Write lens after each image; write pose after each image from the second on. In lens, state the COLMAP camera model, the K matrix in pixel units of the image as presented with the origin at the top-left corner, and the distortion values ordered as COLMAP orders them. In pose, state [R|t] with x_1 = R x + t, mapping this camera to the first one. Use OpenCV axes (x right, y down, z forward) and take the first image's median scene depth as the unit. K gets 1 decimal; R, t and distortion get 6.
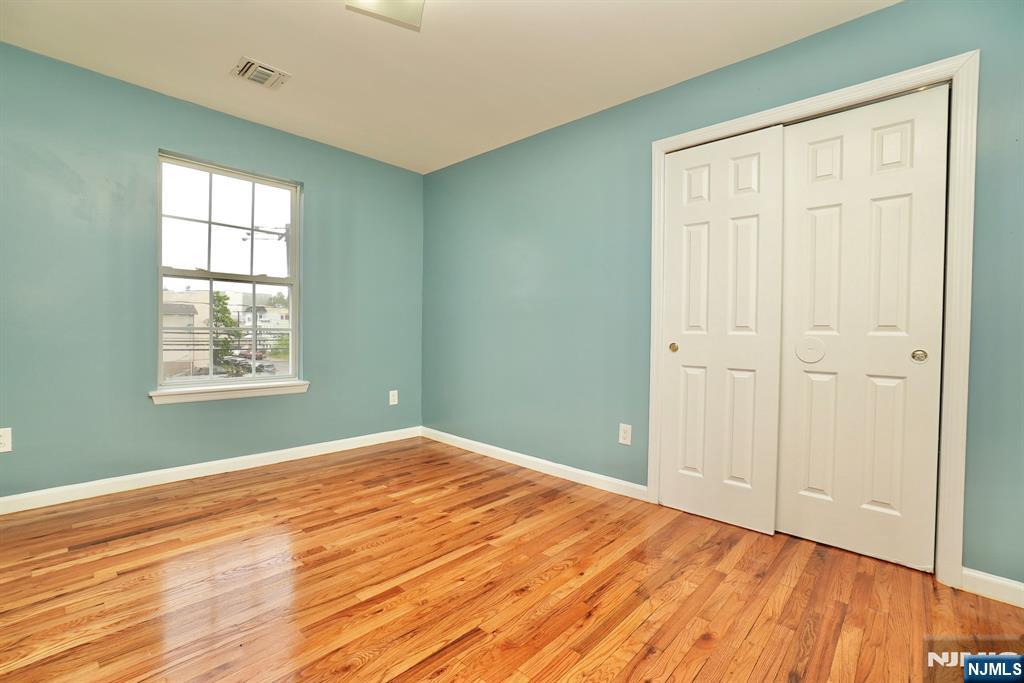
lens RADIAL K [[452.5, 0, 506.8], [0, 452.5, 337.9], [0, 0, 1]] dist [-0.055633, 0.022713]
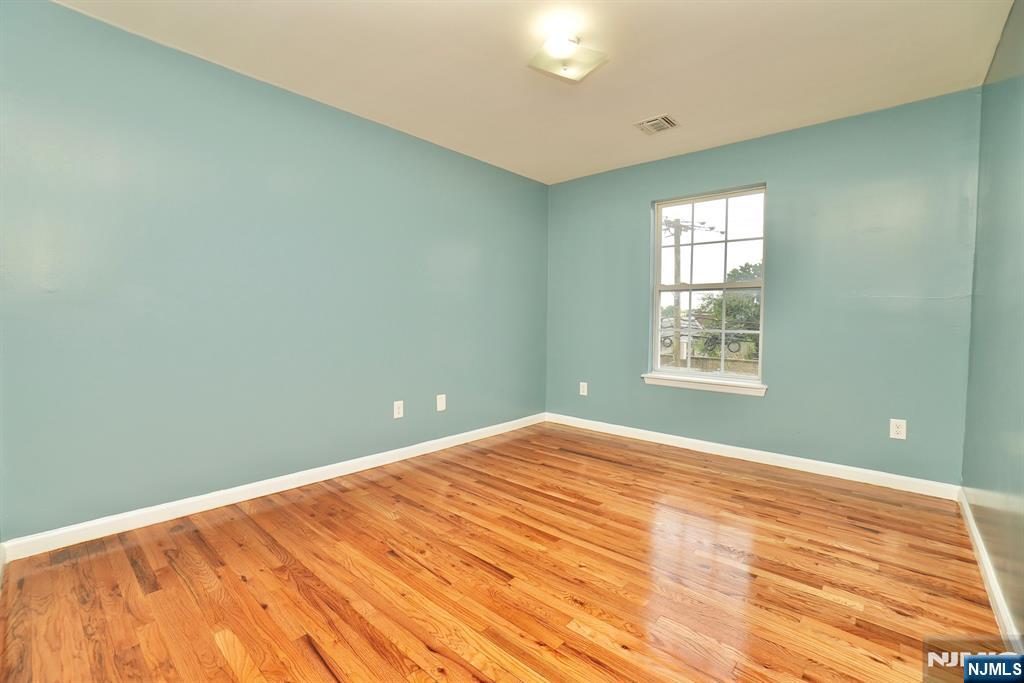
lens RADIAL K [[452.5, 0, 506.8], [0, 452.5, 337.9], [0, 0, 1]] dist [-0.055633, 0.022713]
pose [[0.019833, 0.026760, -0.999445, 0.575220], [-0.029845, 0.999212, 0.026161, -0.017670], [0.999358, 0.029310, 0.020616, 0.471495]]
